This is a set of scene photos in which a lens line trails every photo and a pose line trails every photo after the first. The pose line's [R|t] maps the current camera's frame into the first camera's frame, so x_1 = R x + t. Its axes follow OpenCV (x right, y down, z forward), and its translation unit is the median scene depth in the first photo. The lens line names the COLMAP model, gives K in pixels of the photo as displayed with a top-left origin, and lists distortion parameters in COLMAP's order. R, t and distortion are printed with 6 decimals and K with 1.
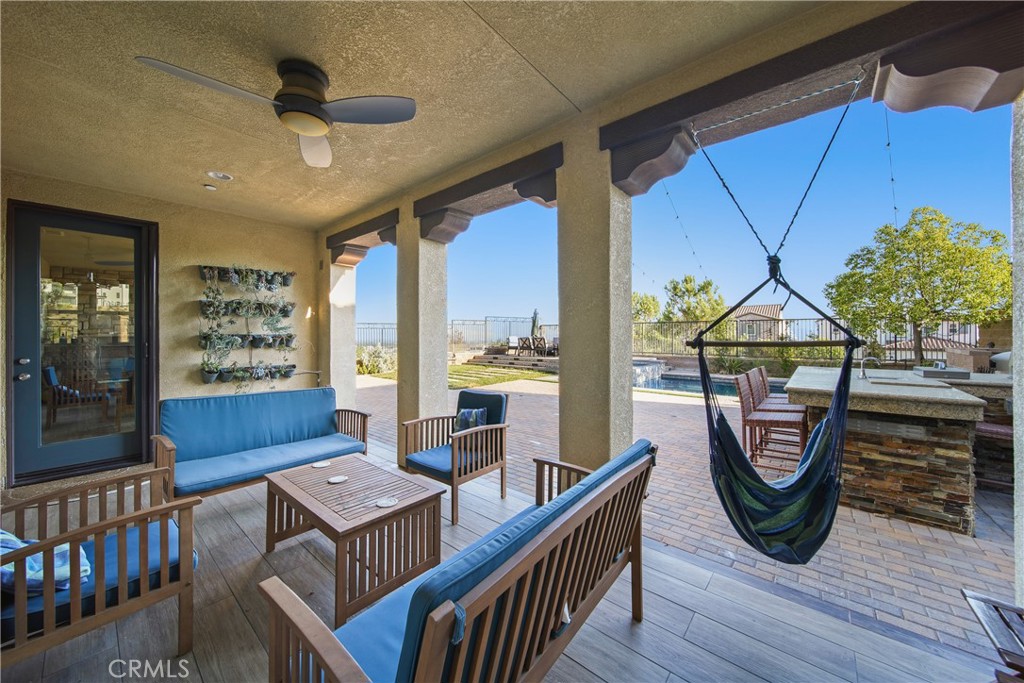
lens RADIAL K [[360.8, 0, 512.6], [0, 360.8, 333.7], [0, 0, 1]] dist [-0.004743, -0.000372]
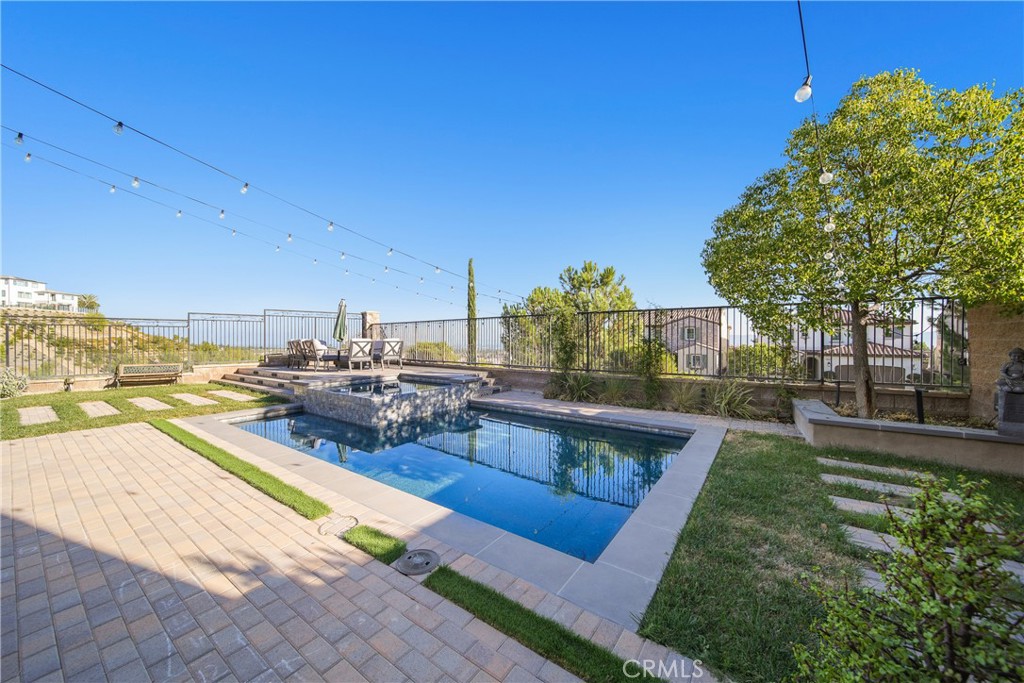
lens RADIAL K [[360.8, 0, 510.7], [0, 360.8, 338.9], [0, 0, 1]] dist [-0.004743, -0.000372]
pose [[0.996486, -0.002160, 0.083729, 0.293380], [0.001713, 0.999984, 0.005403, 0.002912], [-0.083739, -0.005240, 0.996474, 0.263995]]
